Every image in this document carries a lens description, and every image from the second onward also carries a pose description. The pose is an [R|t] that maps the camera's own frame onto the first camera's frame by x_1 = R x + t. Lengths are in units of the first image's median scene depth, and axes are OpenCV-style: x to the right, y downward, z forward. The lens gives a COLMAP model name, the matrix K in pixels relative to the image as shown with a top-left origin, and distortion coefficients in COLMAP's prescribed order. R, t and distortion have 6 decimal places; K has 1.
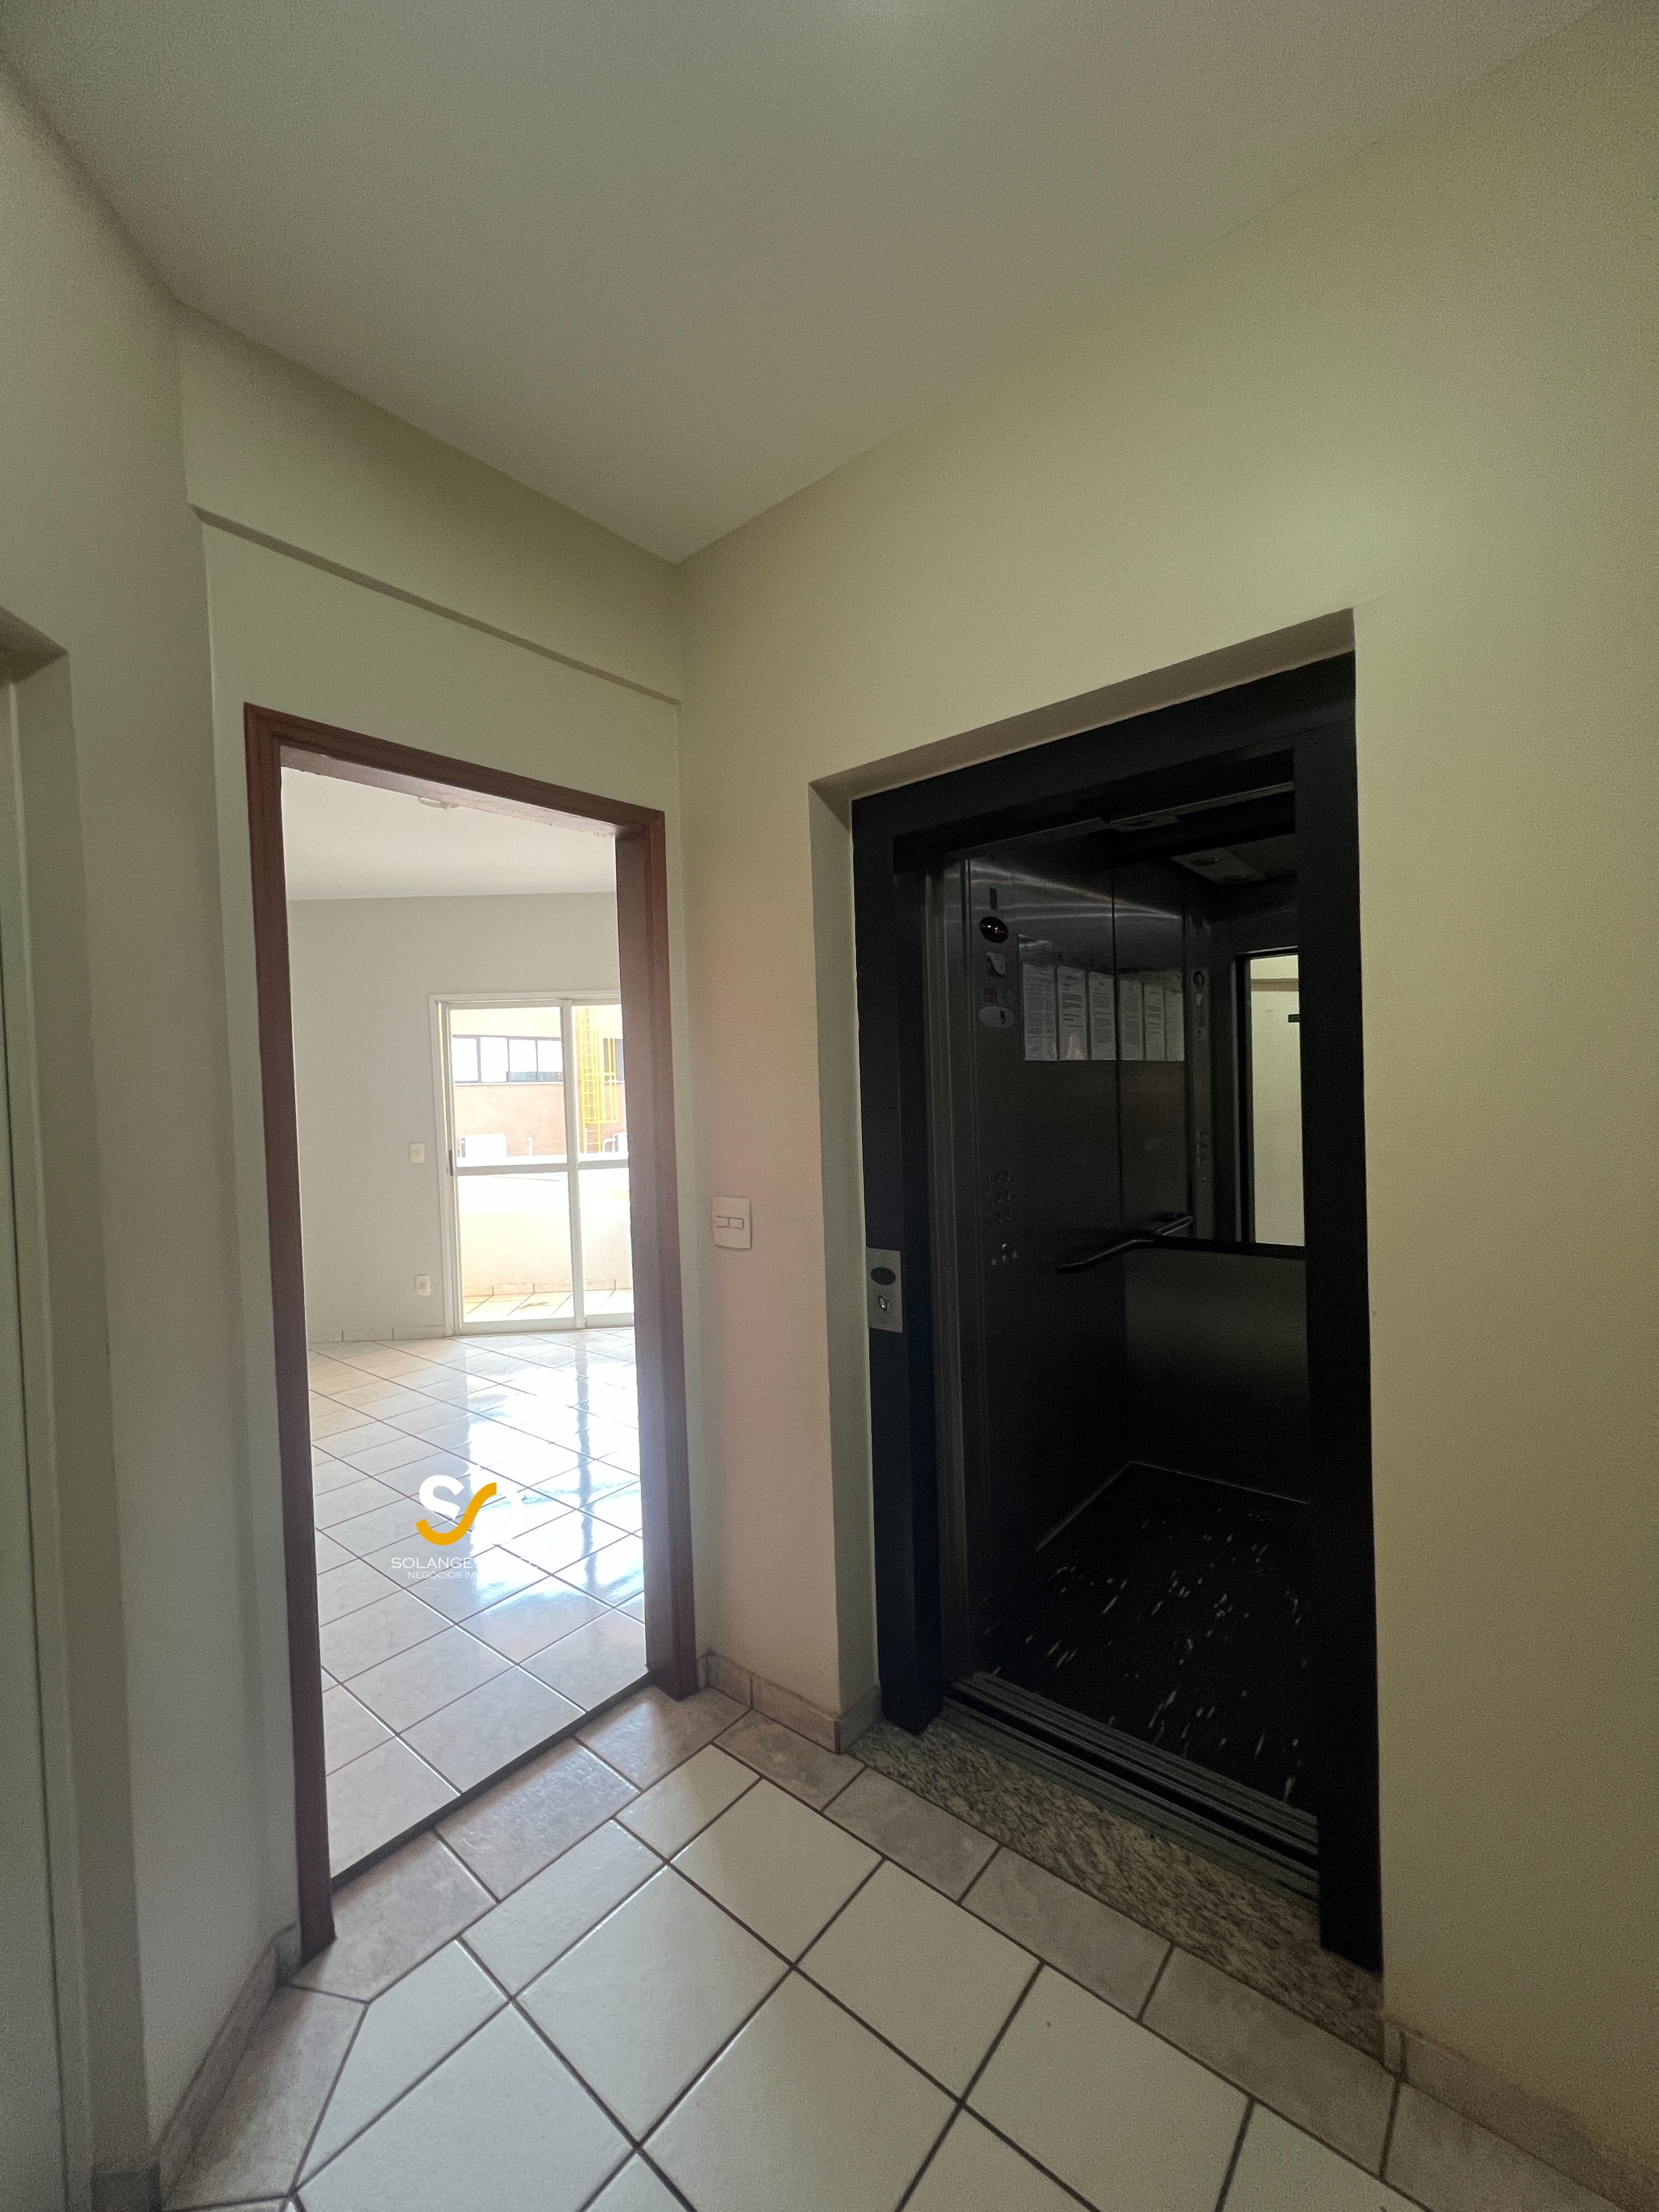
lens RADIAL K [[885.0, 0, 829.5], [0, 885.0, 1106.0], [0, 0, 1]] dist [0.000664, -0.000024]
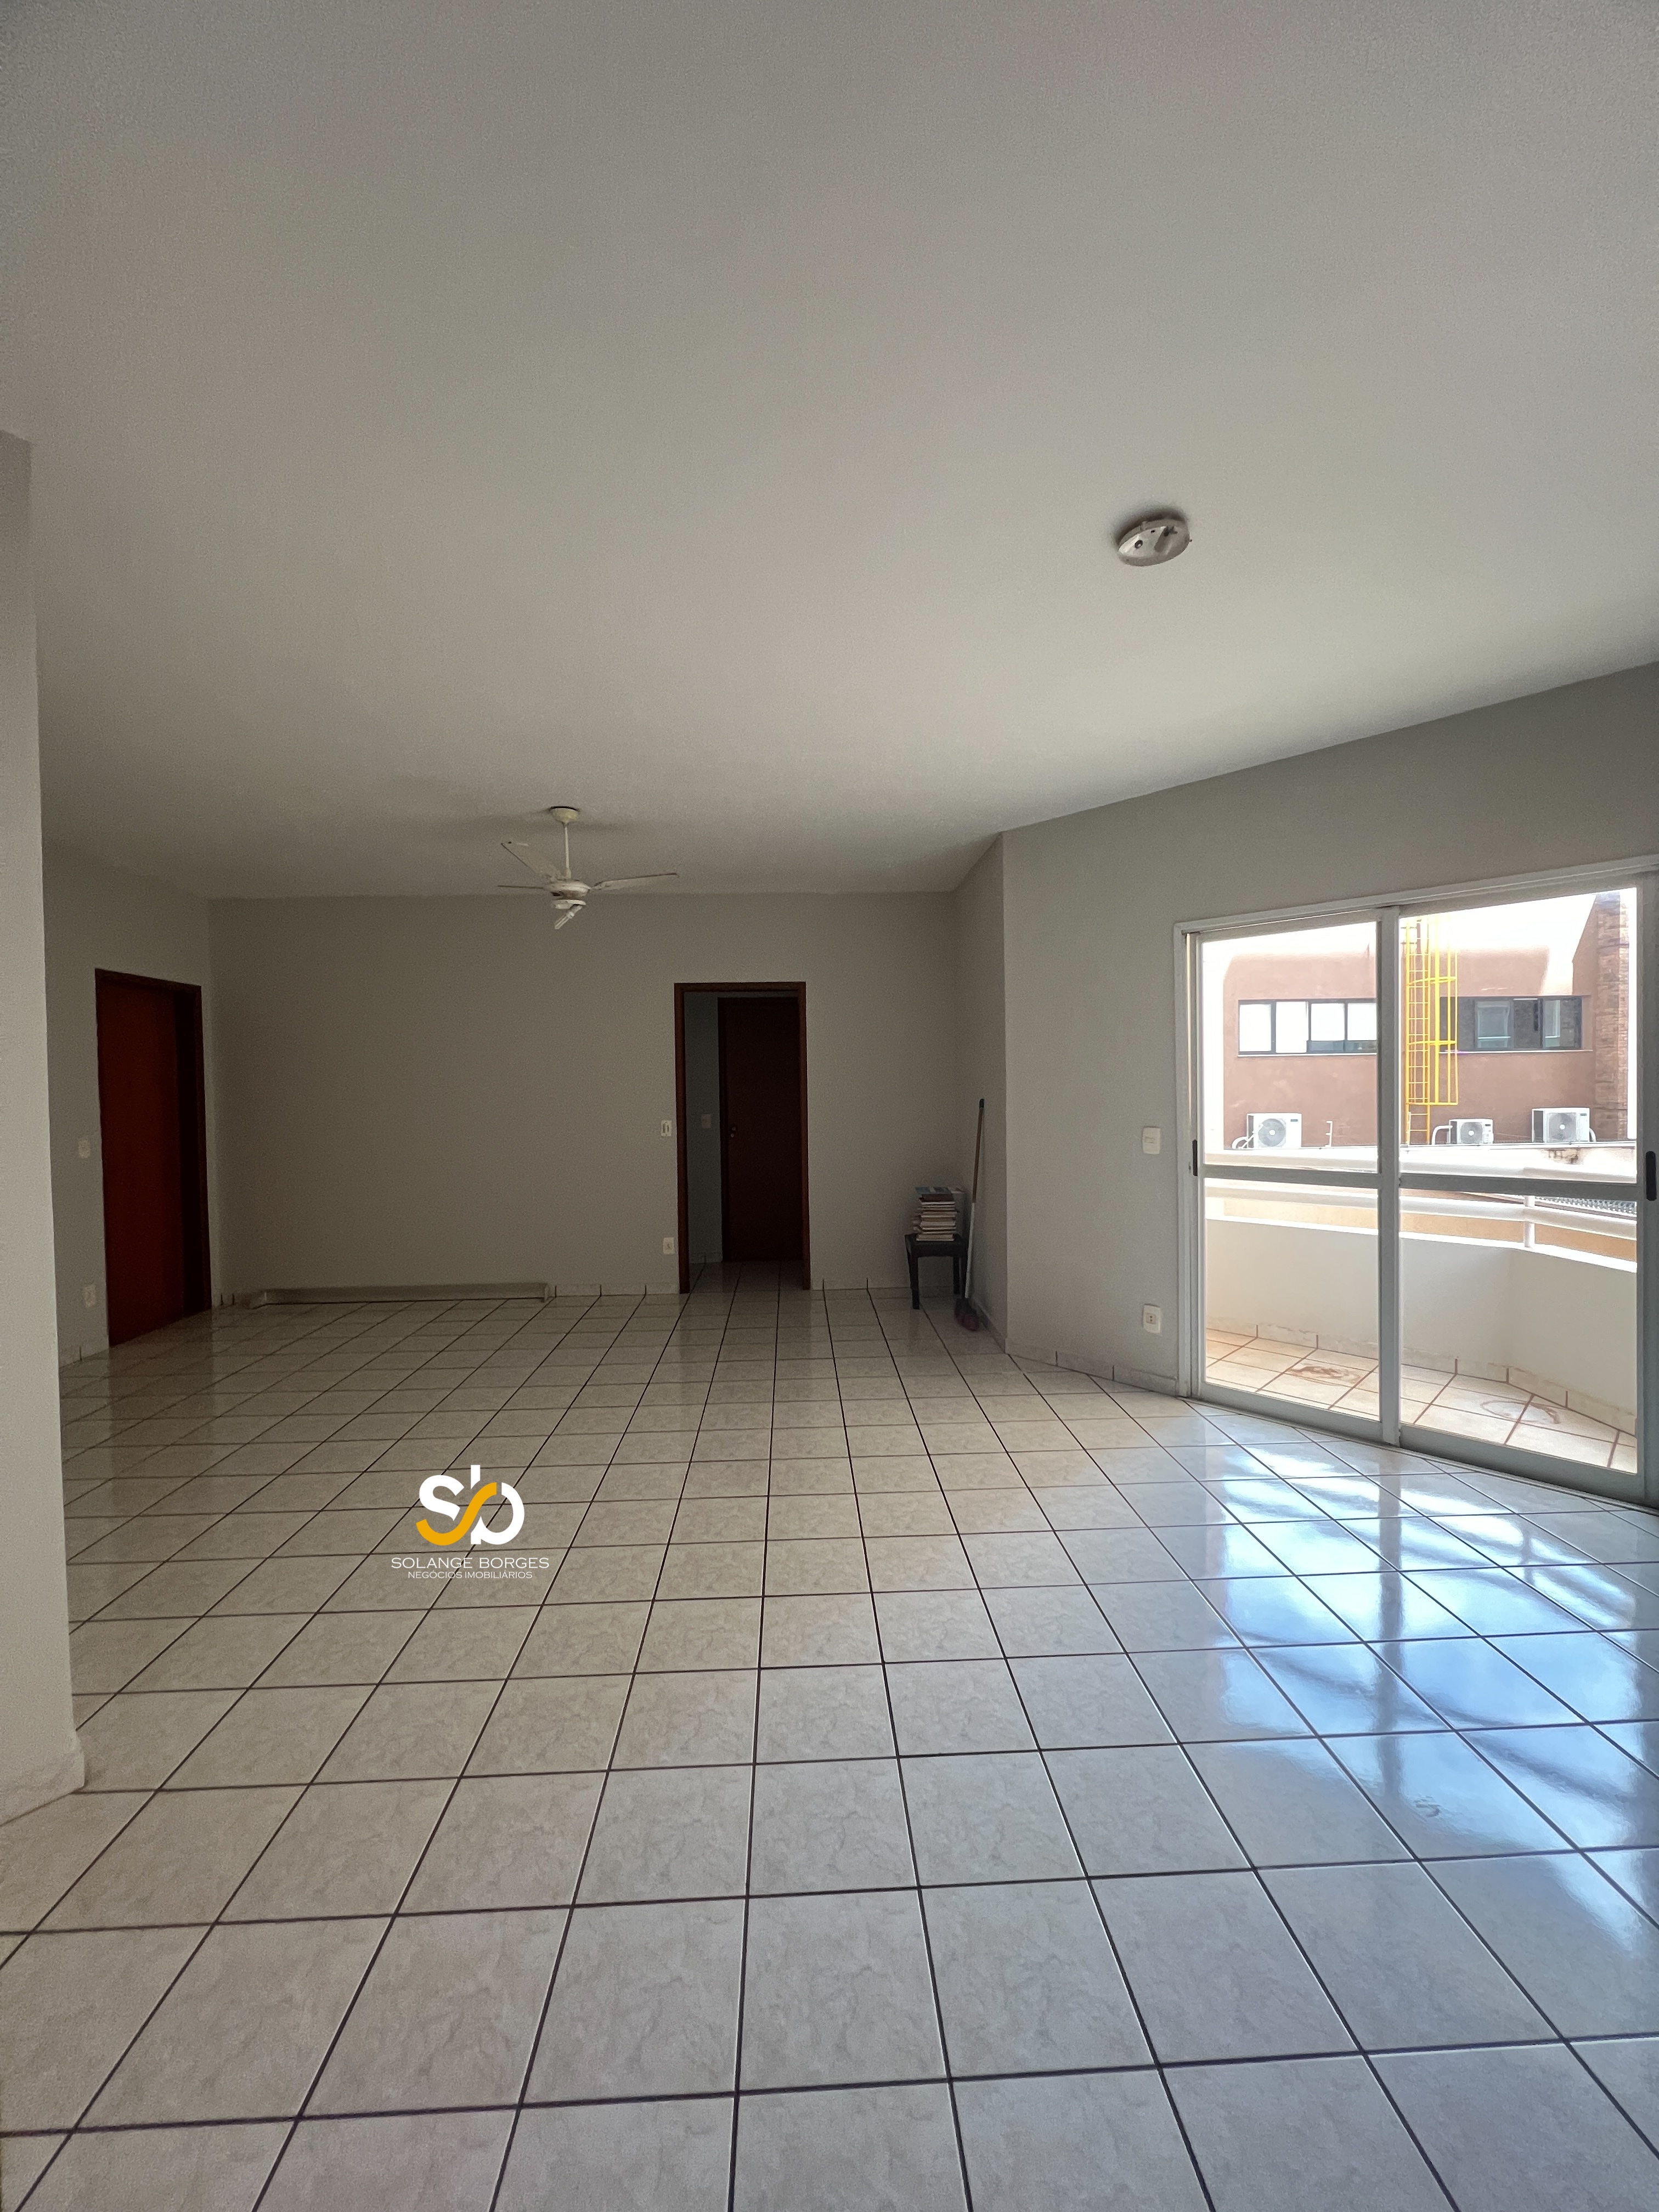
lens RADIAL K [[885.0, 0, 829.5], [0, 885.0, 1106.0], [0, 0, 1]] dist [0.000664, -0.000024]
pose [[0.661202, 0.044846, -0.748866, -0.076572], [-0.021961, 0.998941, 0.040431, 0.000065], [0.749886, -0.010287, 0.661487, 0.261379]]
